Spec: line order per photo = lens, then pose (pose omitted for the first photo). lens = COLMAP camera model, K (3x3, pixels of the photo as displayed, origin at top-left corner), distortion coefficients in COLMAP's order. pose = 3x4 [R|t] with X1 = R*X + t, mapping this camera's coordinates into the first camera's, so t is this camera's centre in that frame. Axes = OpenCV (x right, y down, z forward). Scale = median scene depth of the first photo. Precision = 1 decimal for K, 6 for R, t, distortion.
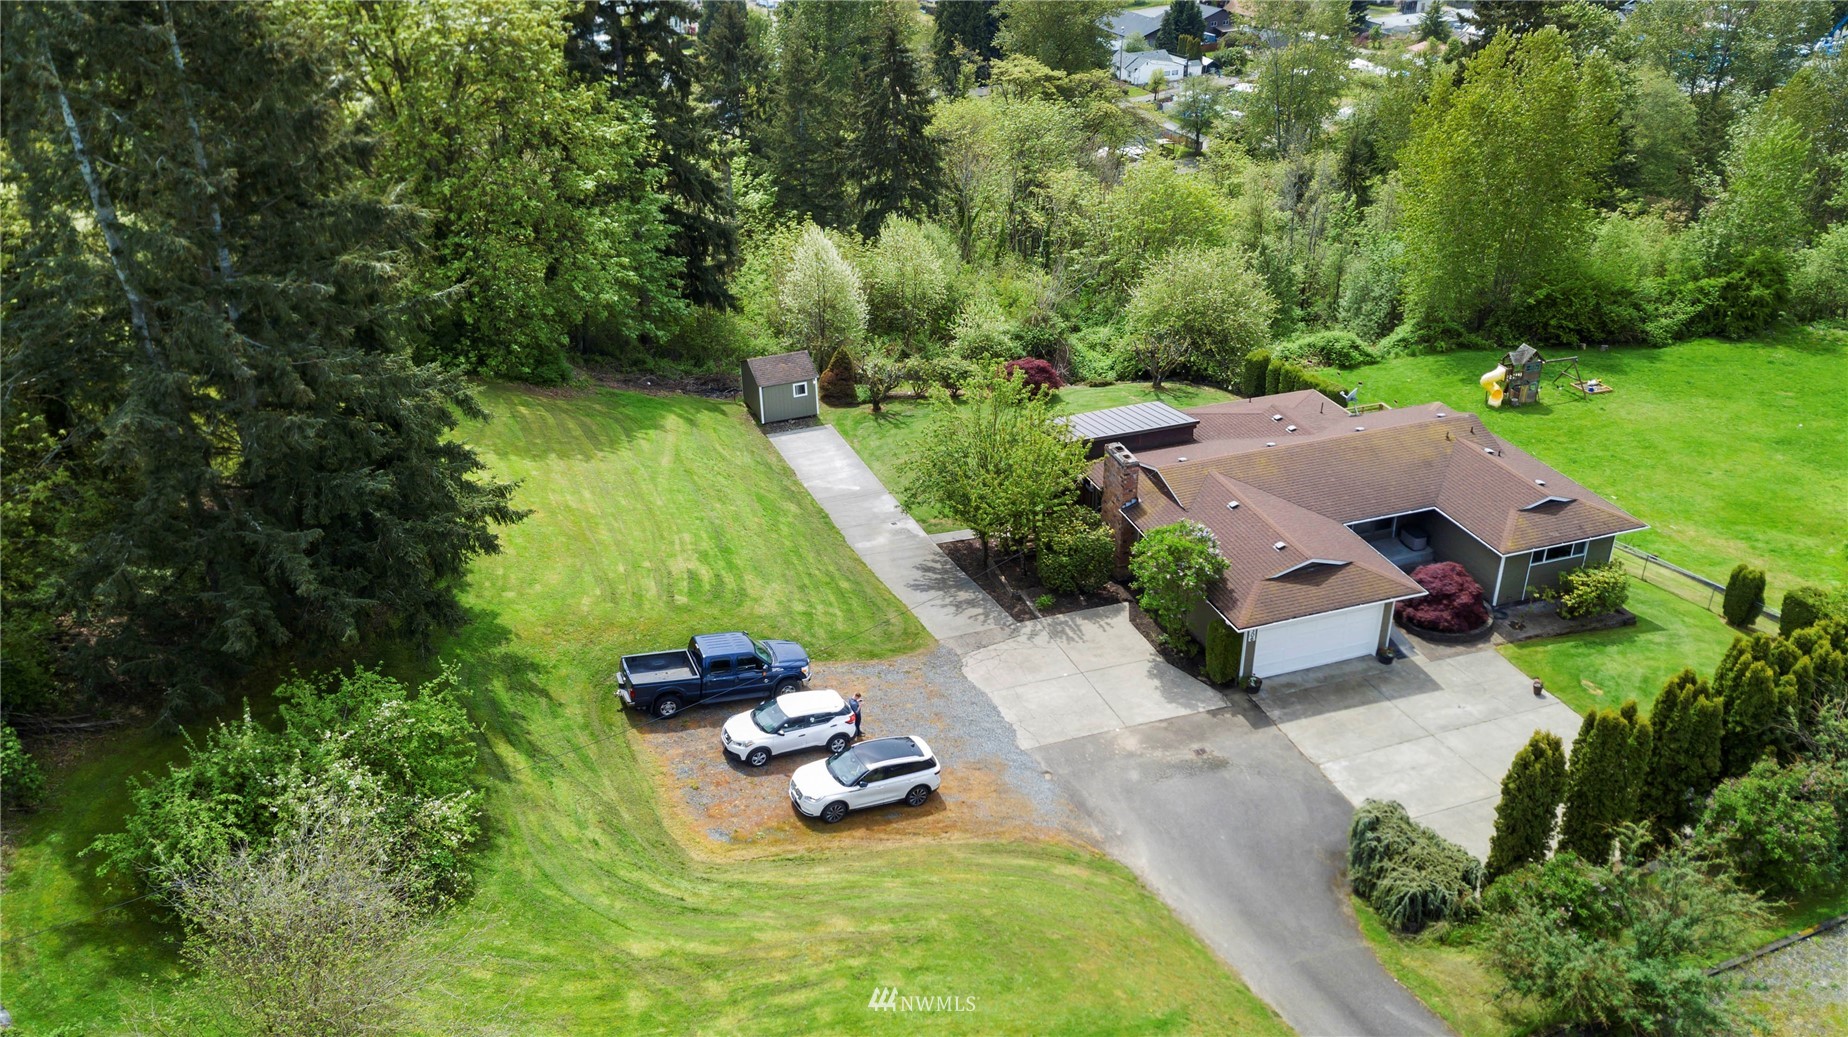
lens RADIAL K [[1412.7, 0, 929.3], [0, 1412.7, 496.8], [0, 0, 1]] dist [0.044350, 0.005561]
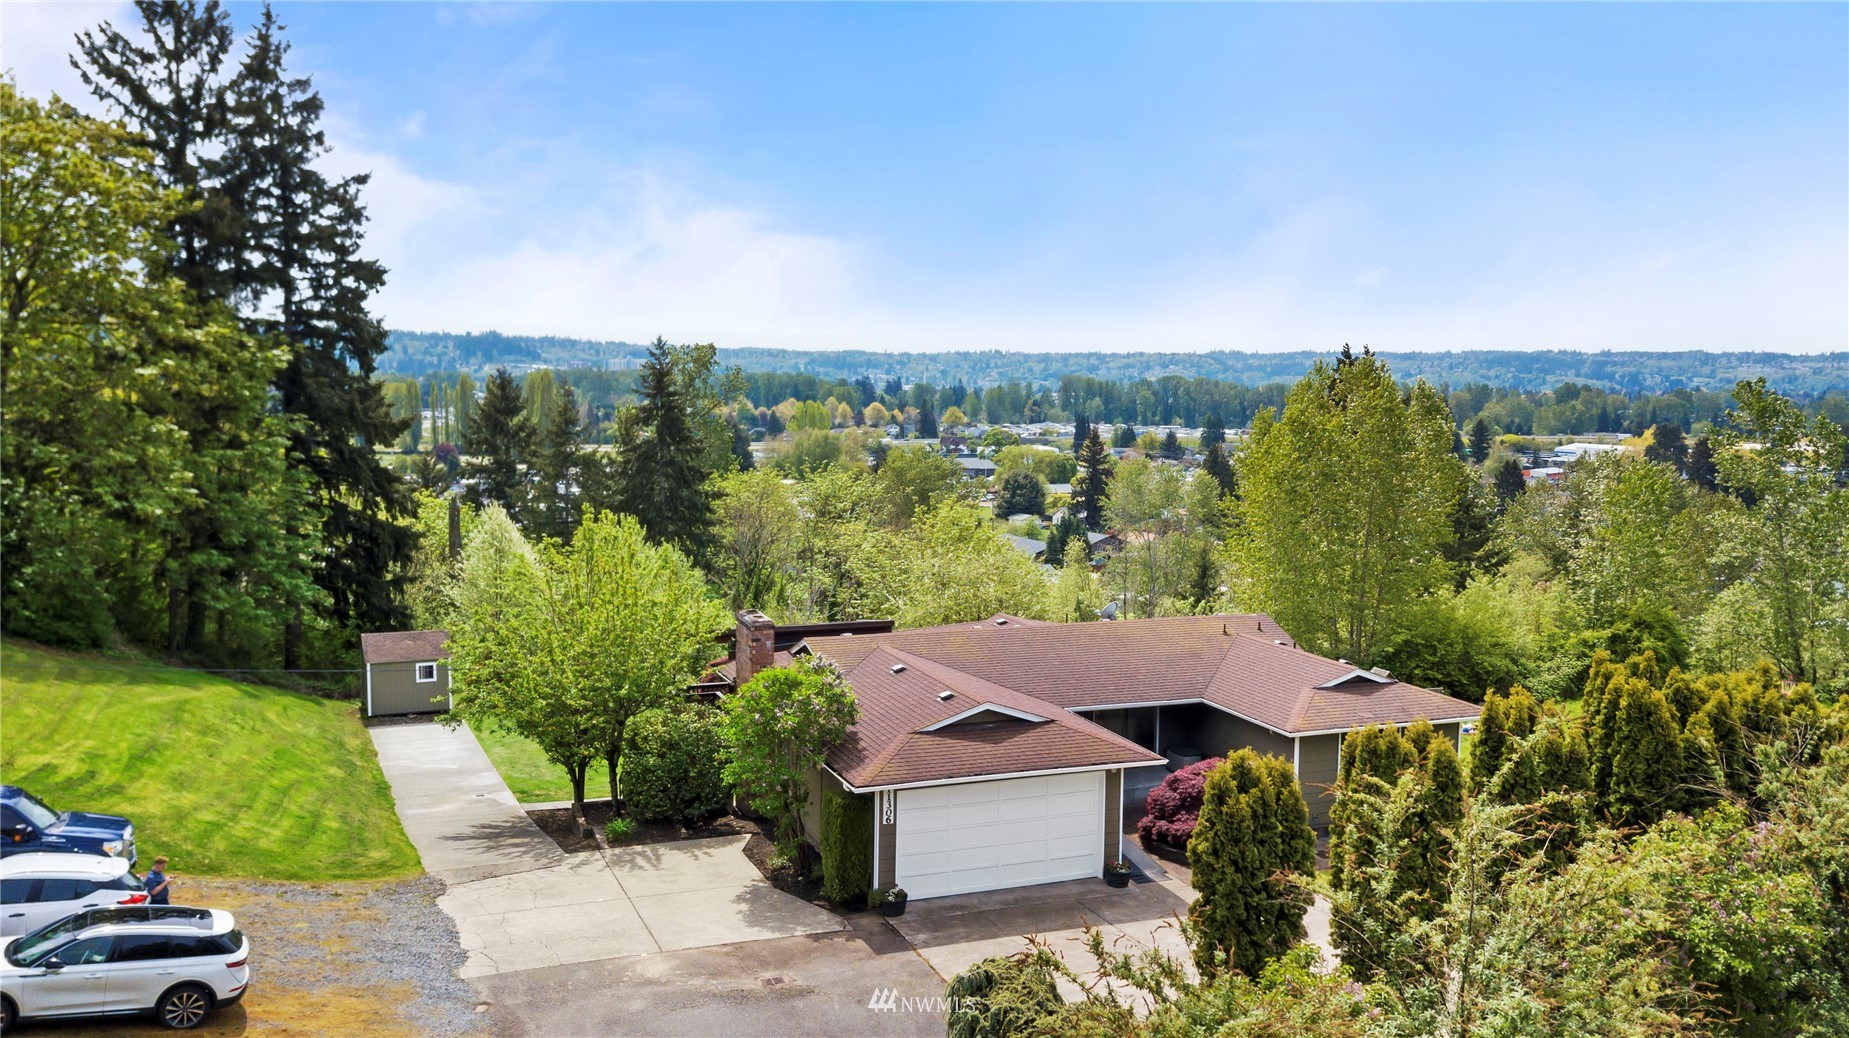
lens RADIAL K [[1463.1, 0, 924.5], [0, 1463.1, 519.0], [0, 0, 1]] dist [0.033244, 0.000856]
pose [[0.998995, 0.020428, 0.039887, 0.205381], [-0.003692, 0.924550, -0.381042, 0.212925], [-0.044661, 0.380512, 0.923697, 0.339543]]
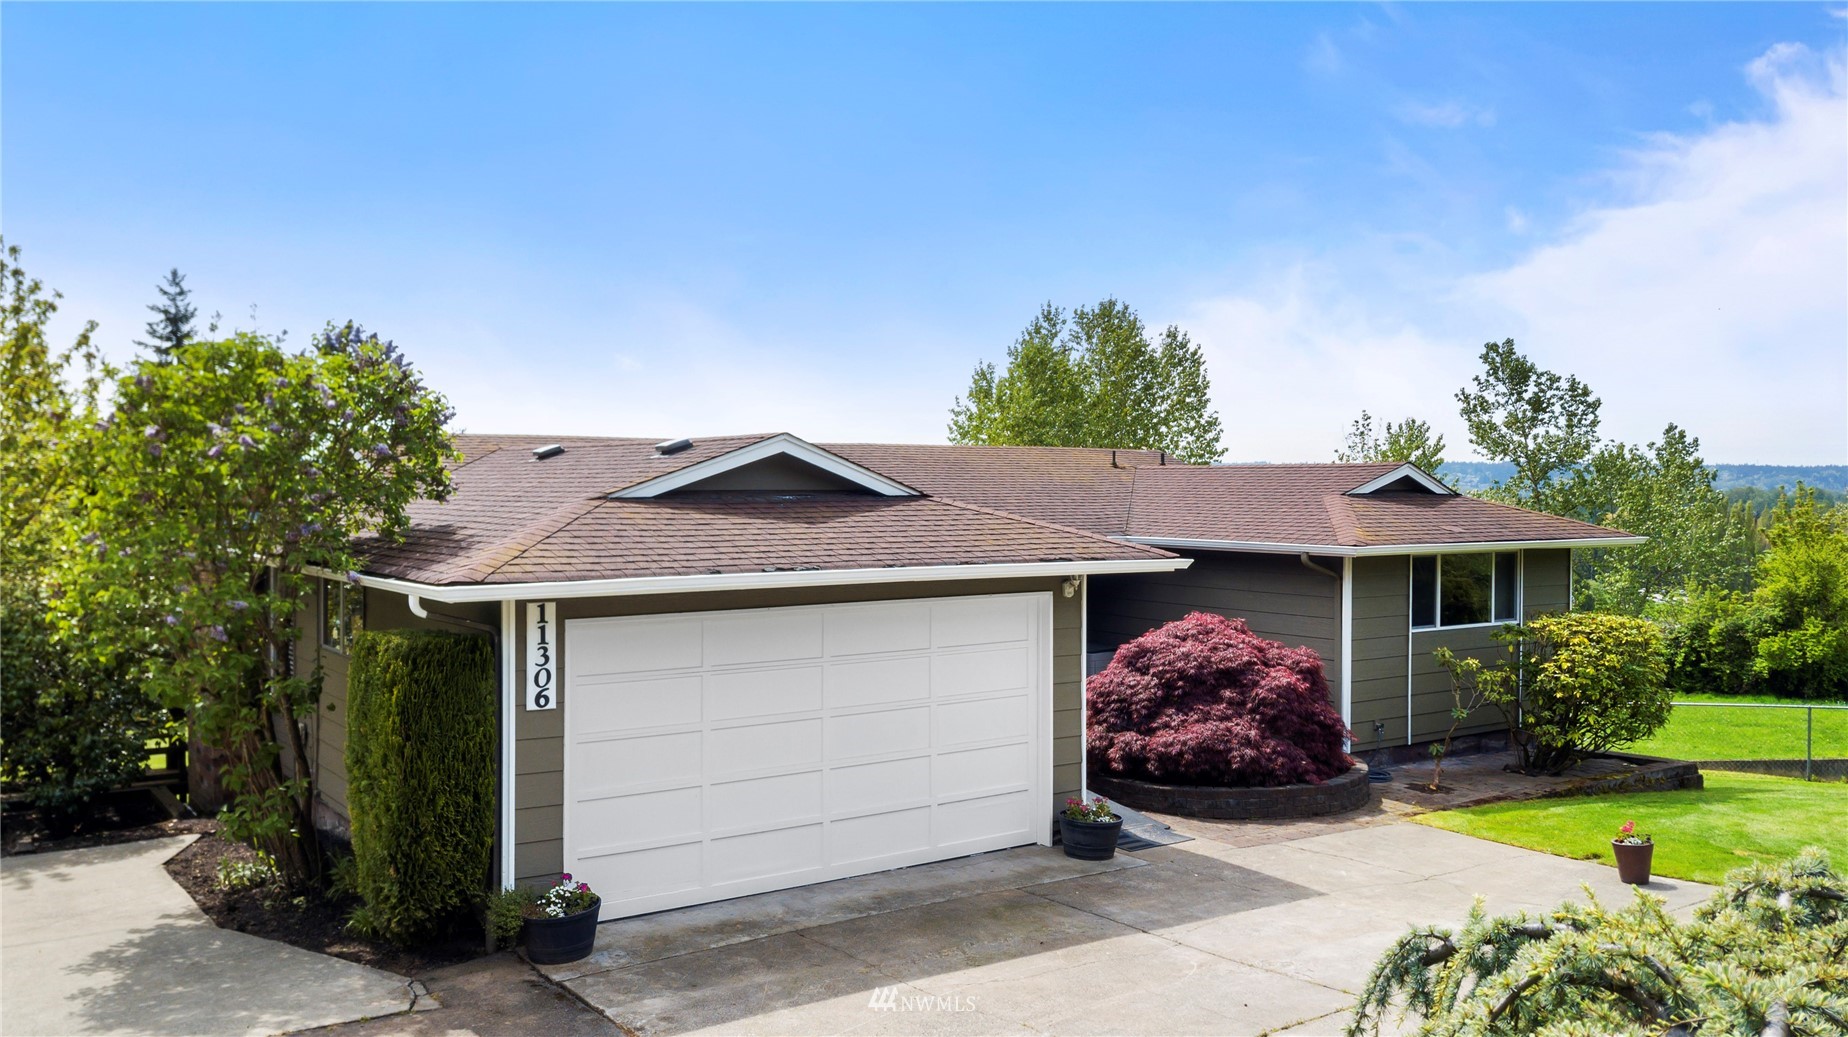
lens RADIAL K [[1478.2, 0, 924.0], [0, 1478.2, 518.5], [0, 0, 1]] dist [0.007669, 0.004862]
pose [[0.957132, 0.011026, 0.289443, 0.207469], [0.121175, 0.892388, -0.434696, 0.176405], [-0.263088, 0.451134, 0.852797, 0.735267]]
